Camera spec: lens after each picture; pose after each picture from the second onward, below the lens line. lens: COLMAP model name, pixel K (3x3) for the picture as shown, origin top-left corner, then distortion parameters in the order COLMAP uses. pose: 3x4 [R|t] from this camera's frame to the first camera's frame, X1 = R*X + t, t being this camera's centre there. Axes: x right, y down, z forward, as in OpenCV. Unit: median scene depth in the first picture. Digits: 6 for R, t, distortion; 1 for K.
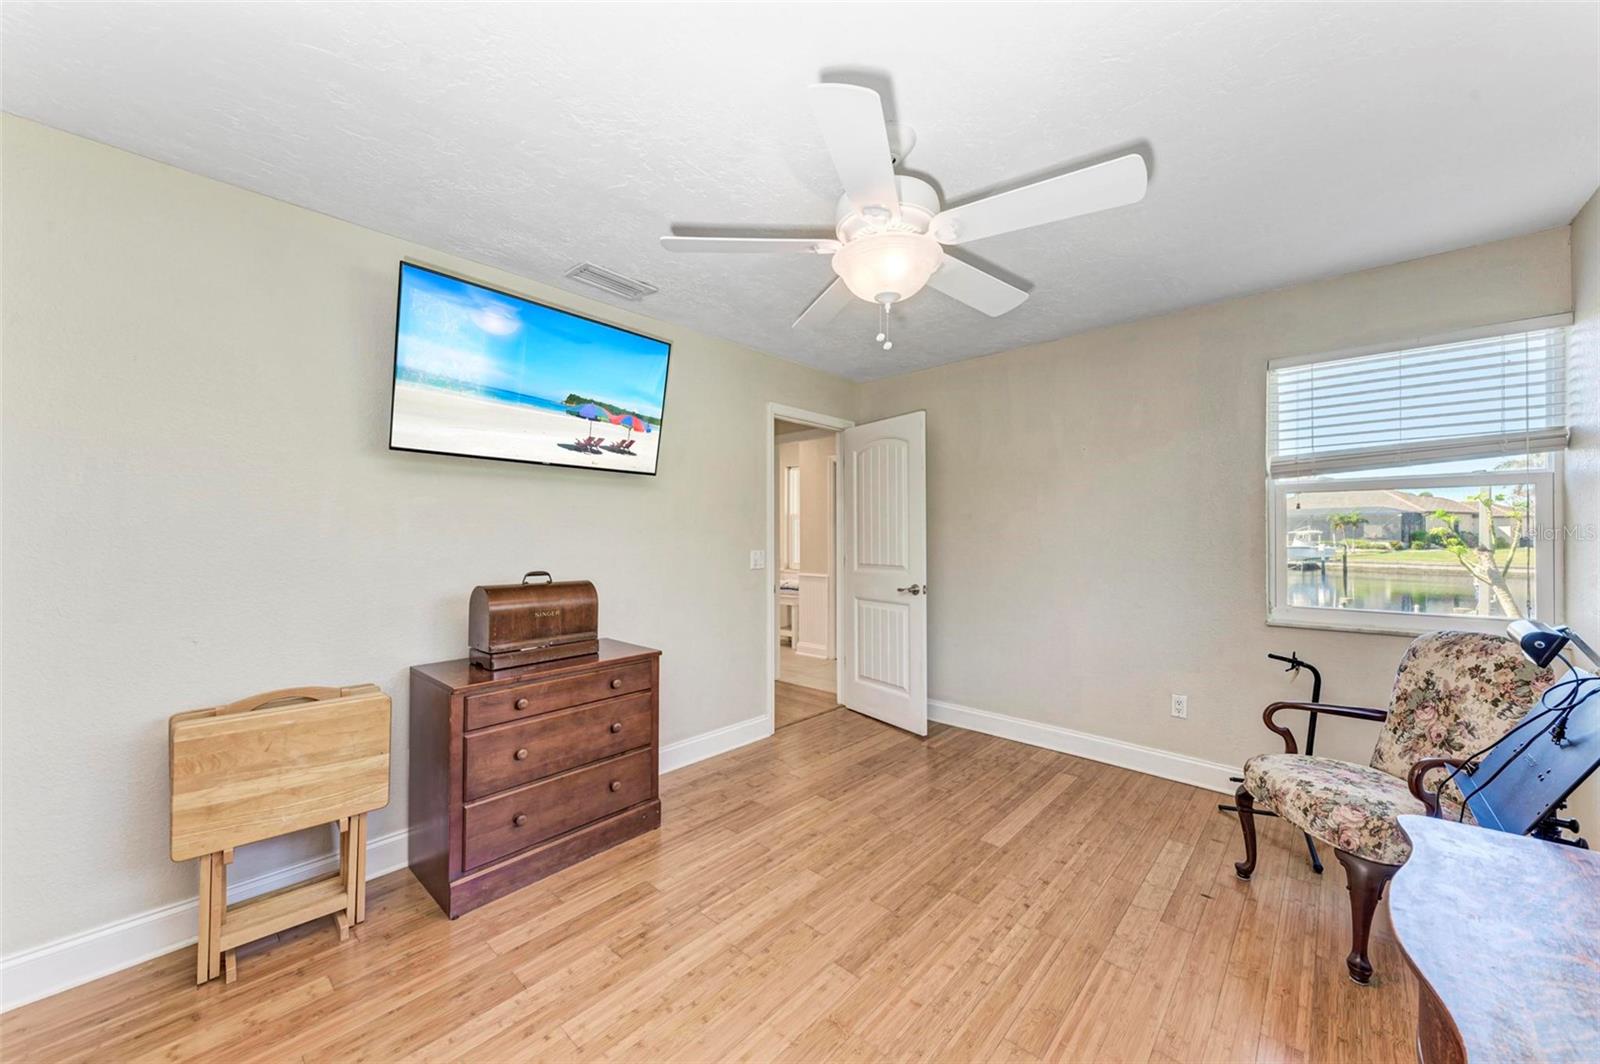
lens RADIAL K [[593.4, 0, 829.0], [0, 593.4, 533.1], [0, 0, 1]] dist [0.011339, -0.000163]
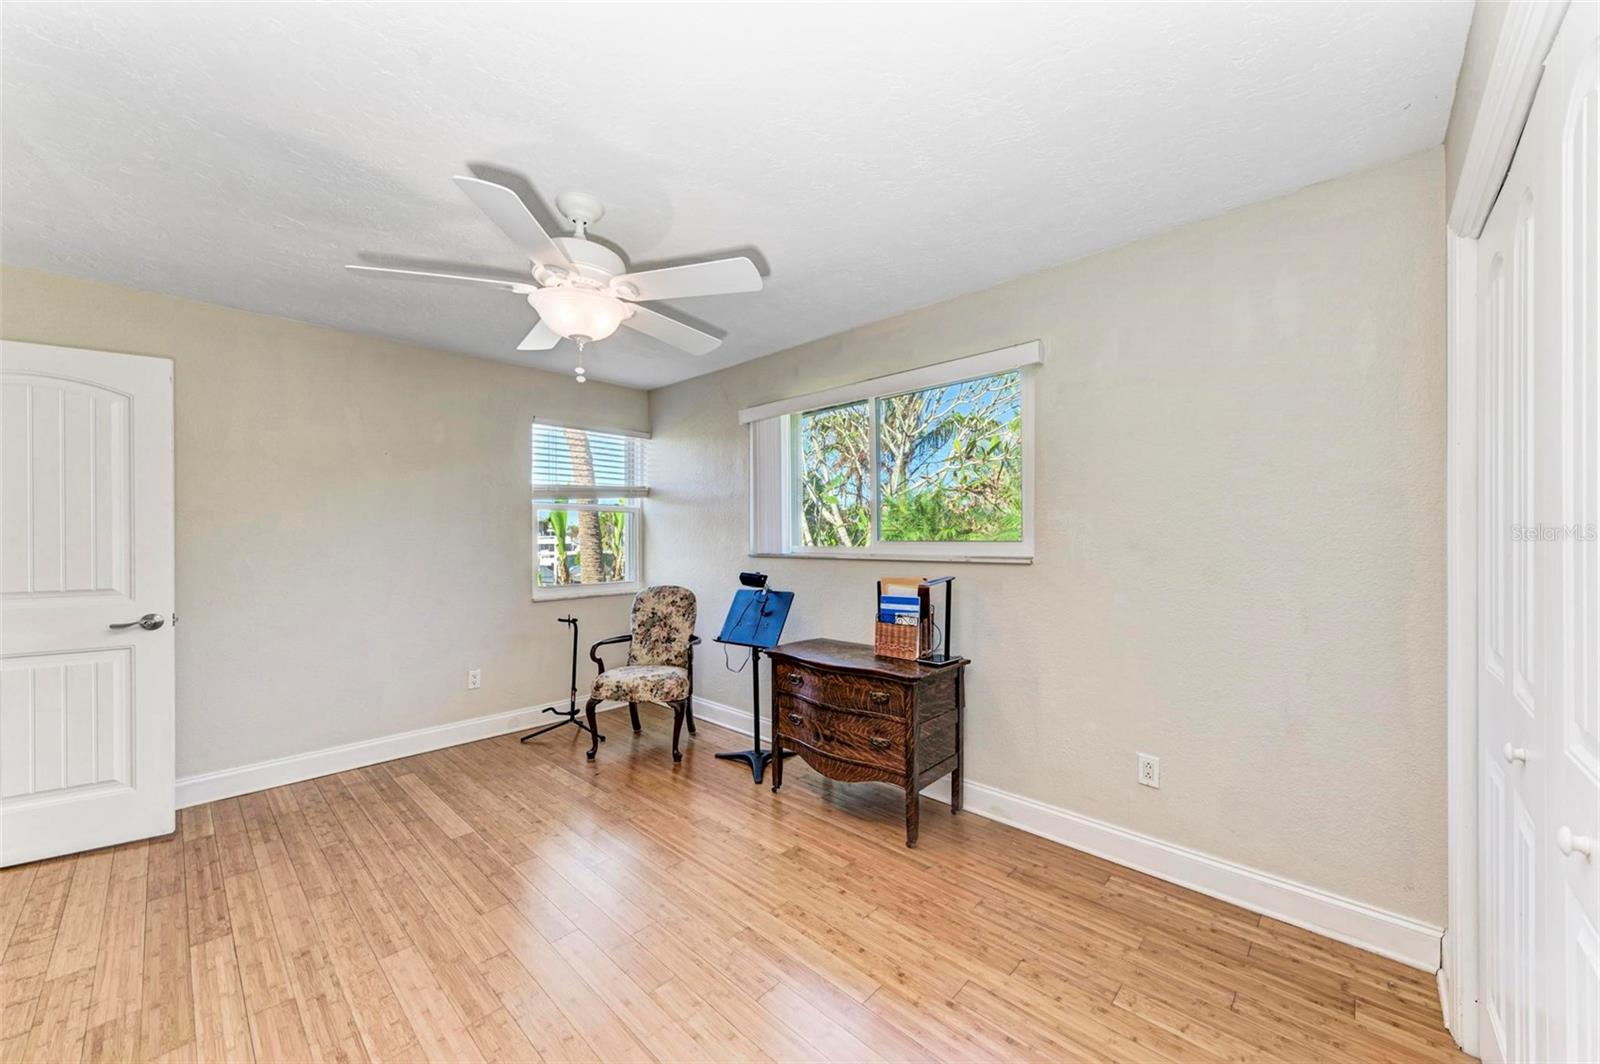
lens RADIAL K [[566.4, 0, 805.4], [0, 566.4, 534.4], [0, 0, 1]] dist [0.012667, -0.004481]
pose [[0.031534, 0.004199, 0.999494, -0.806665], [-0.002570, 0.999988, -0.004120, -0.004877], [-0.999499, -0.002438, 0.031544, 0.418147]]
